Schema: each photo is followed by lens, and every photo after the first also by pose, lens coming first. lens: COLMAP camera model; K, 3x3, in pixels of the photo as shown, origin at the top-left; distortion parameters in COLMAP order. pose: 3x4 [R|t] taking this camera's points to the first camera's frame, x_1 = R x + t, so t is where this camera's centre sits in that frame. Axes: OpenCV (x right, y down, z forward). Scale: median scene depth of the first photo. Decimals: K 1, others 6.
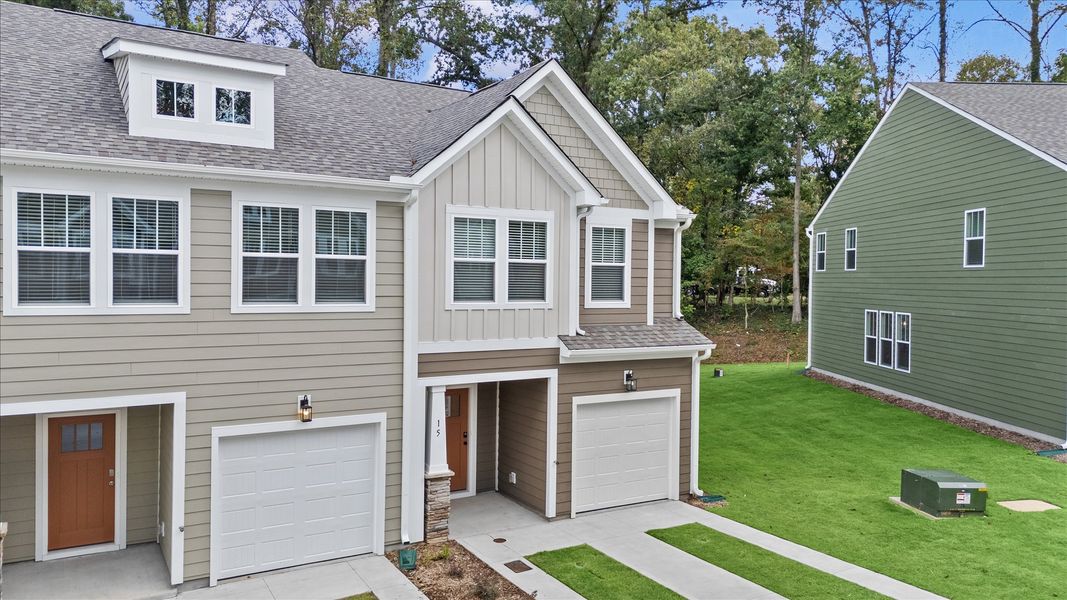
lens RADIAL K [[789.6, 0, 533.3], [0, 789.6, 298.4], [0, 0, 1]] dist [0.041073, -0.006509]
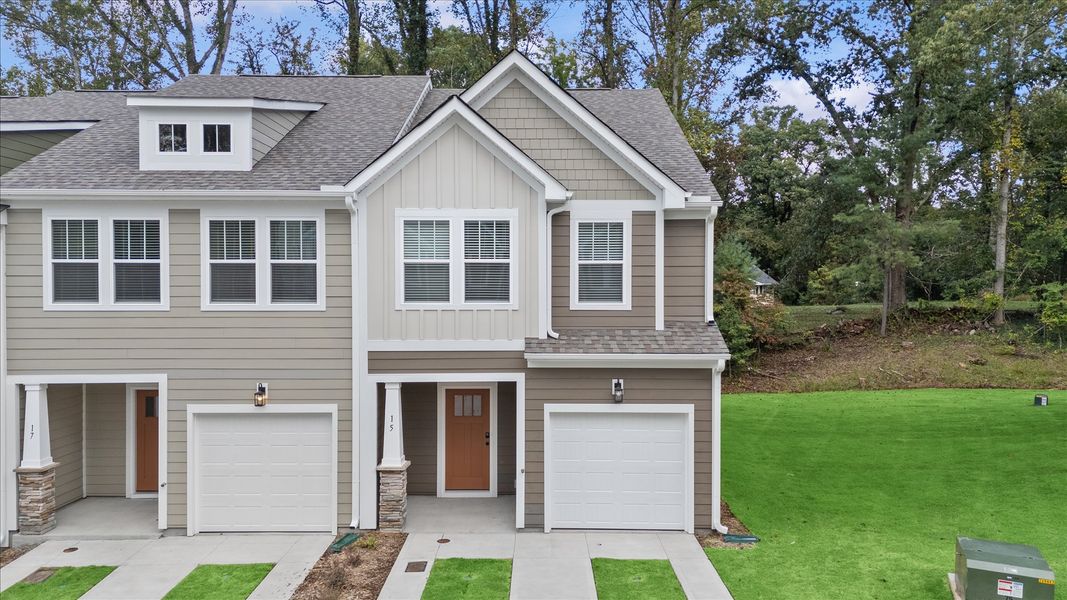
lens RADIAL K [[789.6, 0, 528.5], [0, 789.6, 296.7], [0, 0, 1]] dist [0.041073, -0.006509]
pose [[0.852604, -0.002500, -0.522552, 0.582611], [-0.002759, 0.999953, -0.009285, 0.006421], [0.522551, 0.009358, 0.852557, 0.203664]]
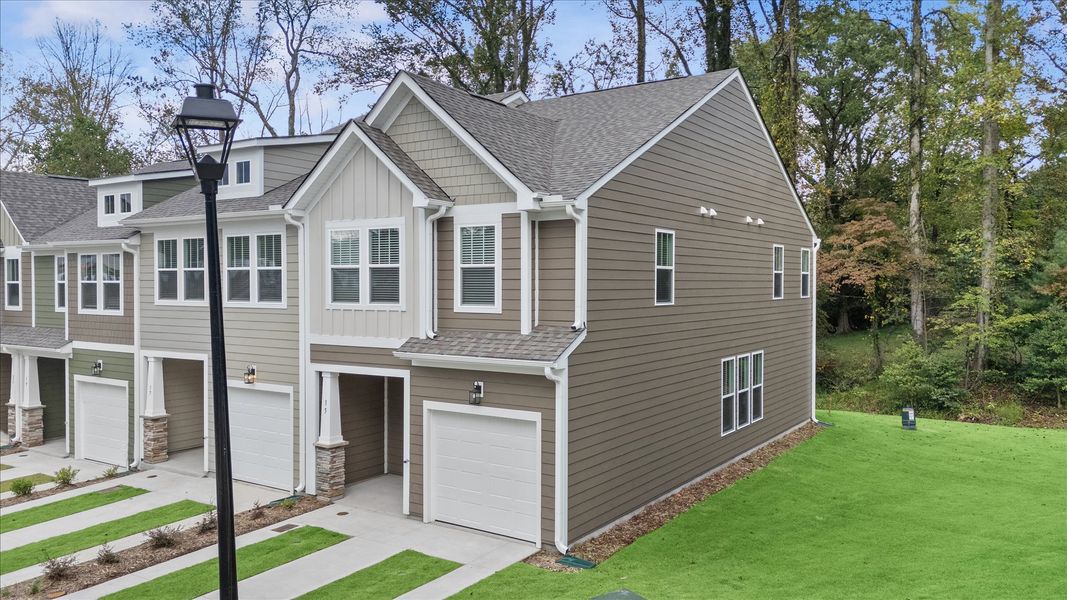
lens RADIAL K [[789.6, 0, 532.6], [0, 789.6, 297.3], [0, 0, 1]] dist [0.041073, -0.006509]
pose [[0.425096, 0.004136, -0.905139, 1.117971], [-0.017580, 0.999839, -0.003688, -0.004326], [0.904977, 0.017480, 0.425101, 0.770981]]
